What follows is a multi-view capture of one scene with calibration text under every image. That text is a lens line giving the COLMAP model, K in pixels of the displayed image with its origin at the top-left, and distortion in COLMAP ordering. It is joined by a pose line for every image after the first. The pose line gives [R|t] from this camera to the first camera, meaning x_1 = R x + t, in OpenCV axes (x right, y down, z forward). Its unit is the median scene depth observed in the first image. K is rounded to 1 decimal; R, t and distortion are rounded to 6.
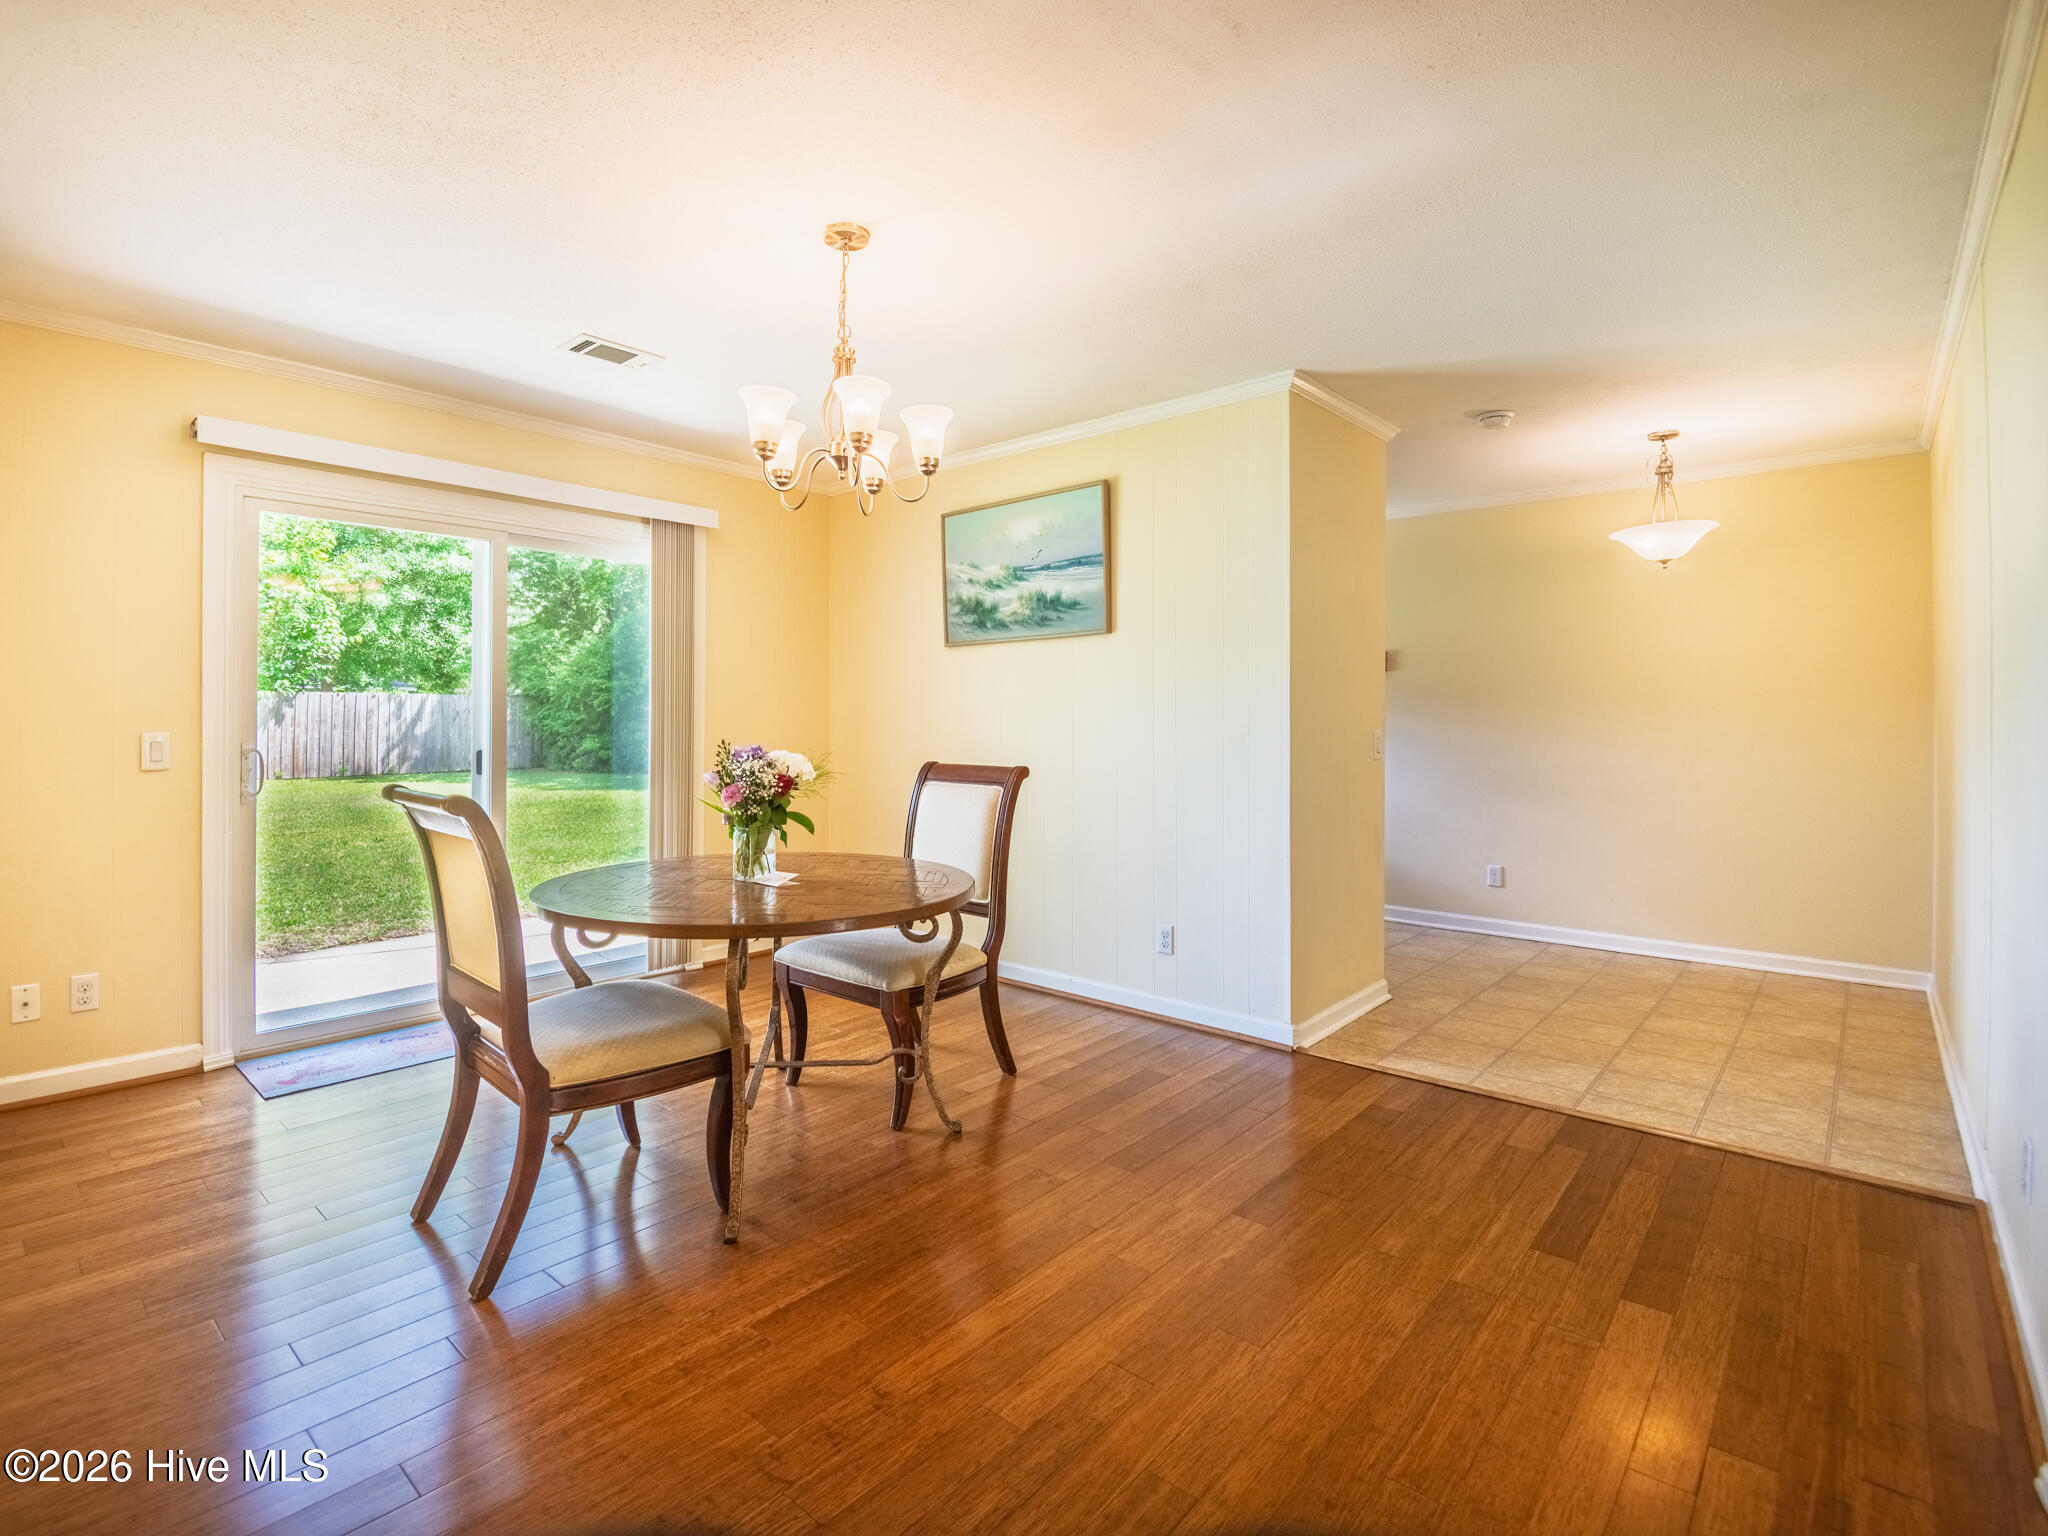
lens RADIAL K [[1018.6, 0, 926.0], [0, 1018.6, 722.9], [0, 0, 1]] dist [0.001423, -0.021861]
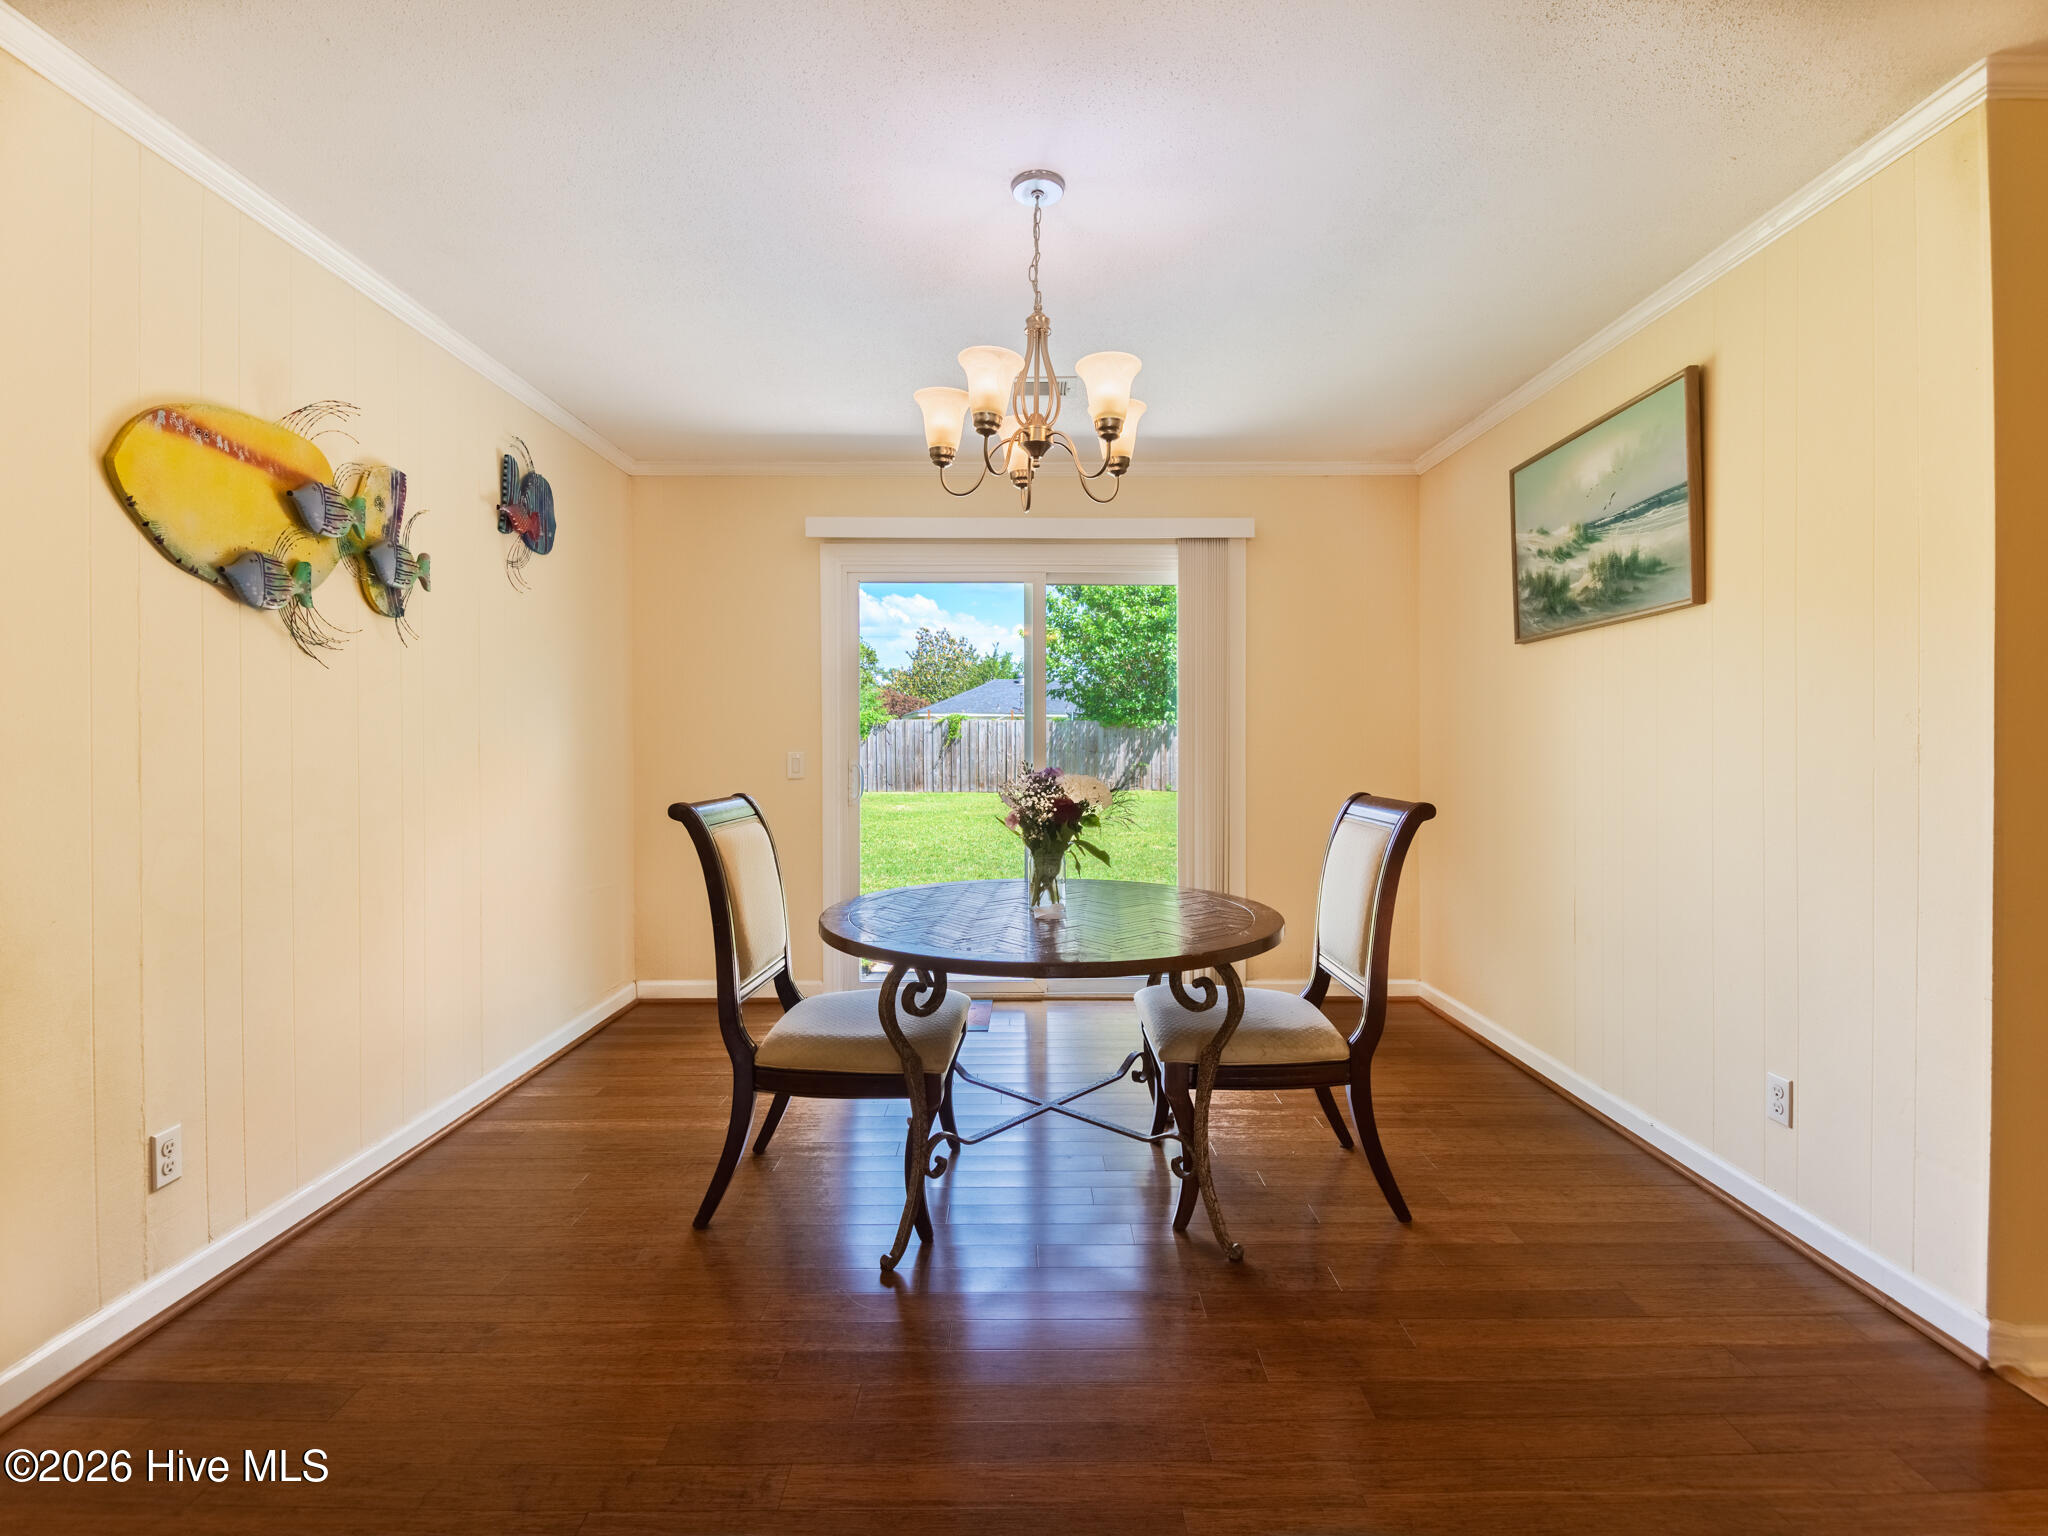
lens RADIAL K [[960.1, 0, 1023.6], [0, 960.1, 754.8], [0, 0, 1]] dist [0.003953, -0.008863]
pose [[0.677839, 0.006847, -0.735179, 0.377461], [0.000510, 0.999952, 0.009783, 0.001463], [0.735210, -0.007006, 0.677803, 0.306501]]
